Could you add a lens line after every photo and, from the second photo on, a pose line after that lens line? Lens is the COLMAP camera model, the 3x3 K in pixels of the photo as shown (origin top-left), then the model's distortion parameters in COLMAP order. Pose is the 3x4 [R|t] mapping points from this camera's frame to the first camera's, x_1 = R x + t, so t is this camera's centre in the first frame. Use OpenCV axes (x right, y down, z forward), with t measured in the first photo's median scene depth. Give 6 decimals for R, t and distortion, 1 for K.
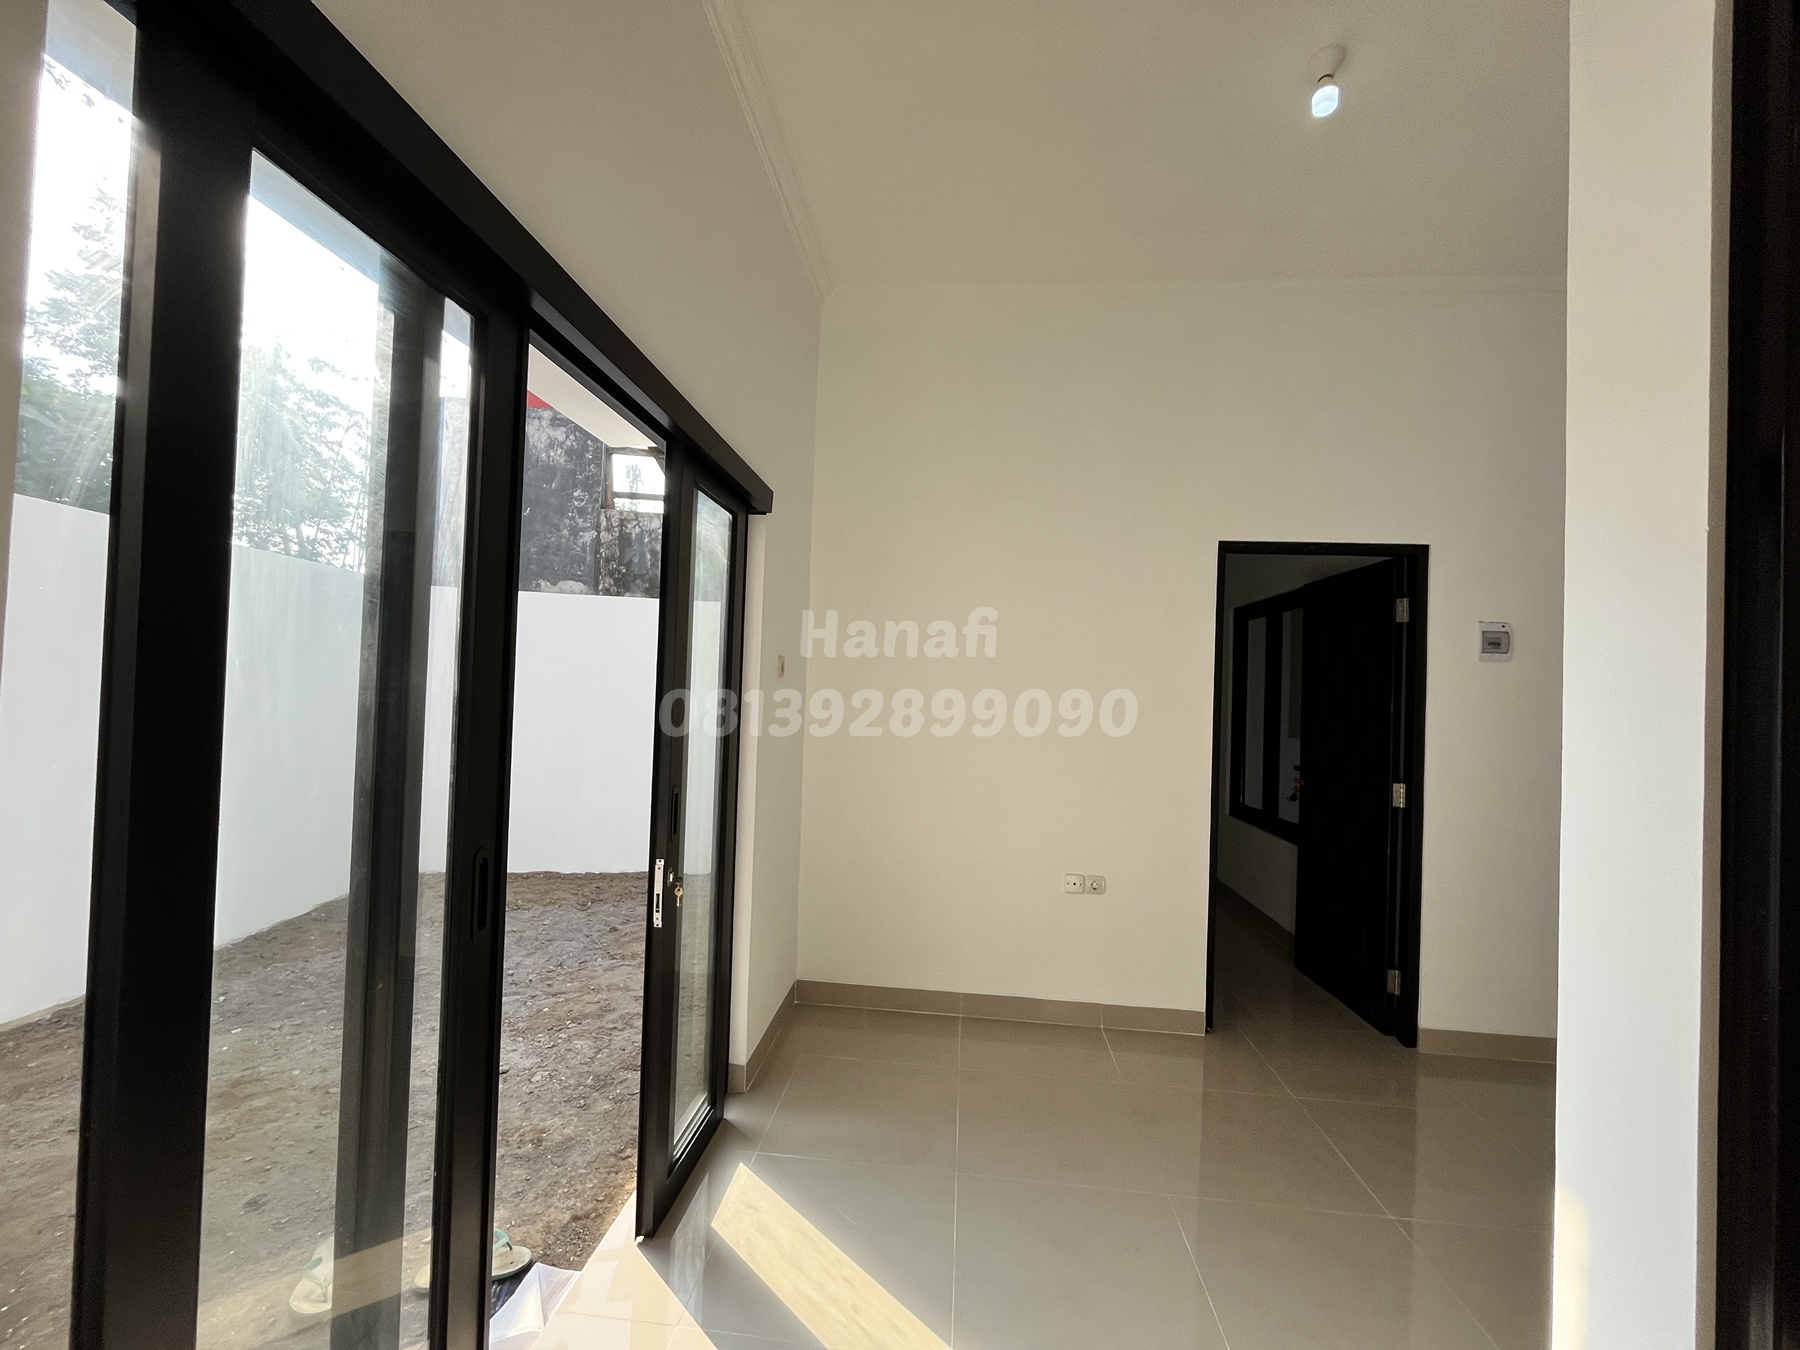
lens RADIAL K [[729.8, 0, 901.8], [0, 729.8, 675.4], [0, 0, 1]] dist [-0.003708, 0.000397]
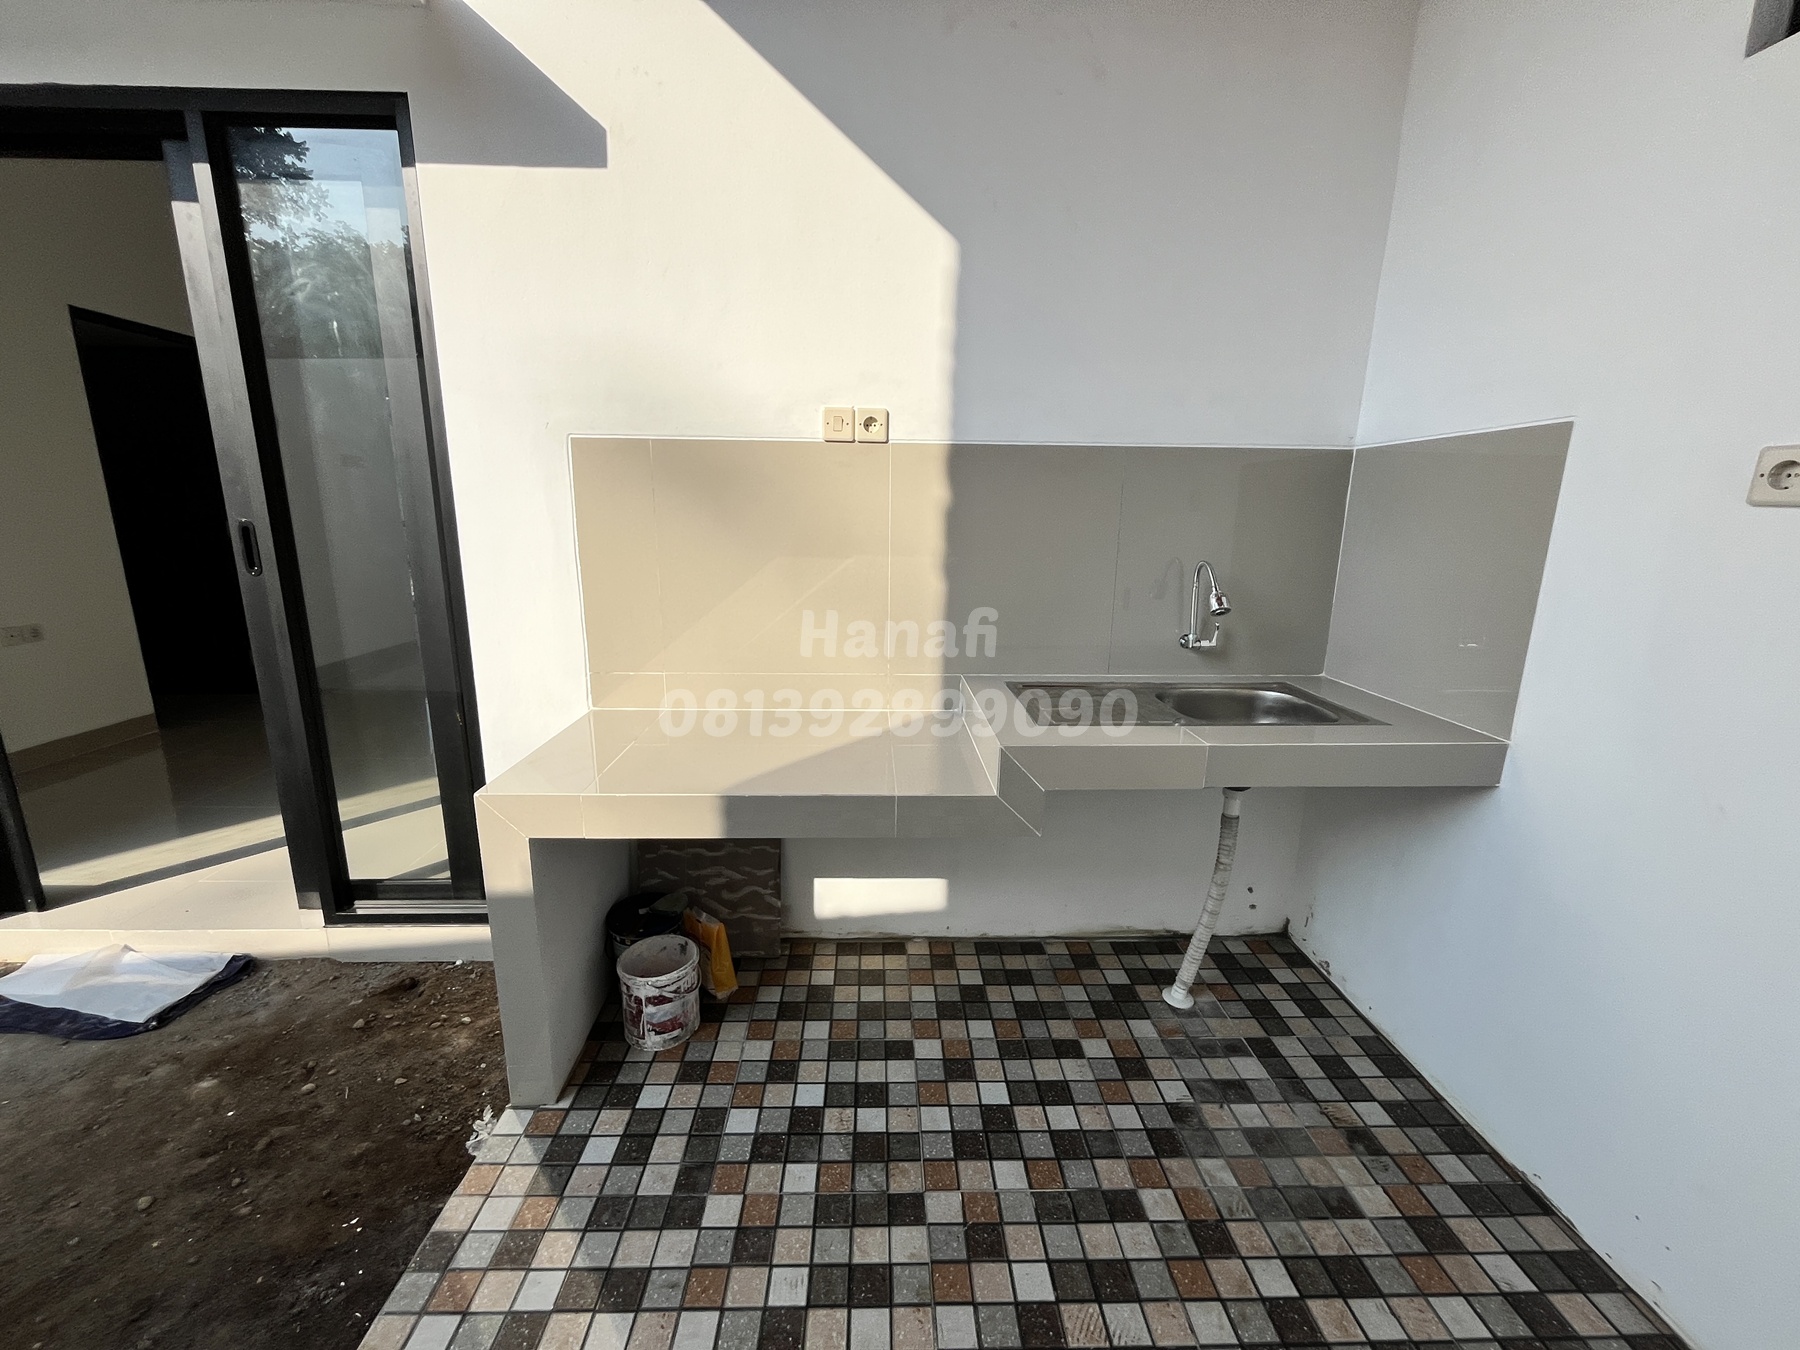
lens RADIAL K [[729.8, 0, 892.7], [0, 729.8, 673.8], [0, 0, 1]] dist [-0.003708, 0.000397]
pose [[-0.125760, -0.251043, 0.959772, -0.503688], [-0.033876, 0.967975, 0.248750, 0.022178], [-0.991482, -0.001230, -0.130237, -0.055036]]
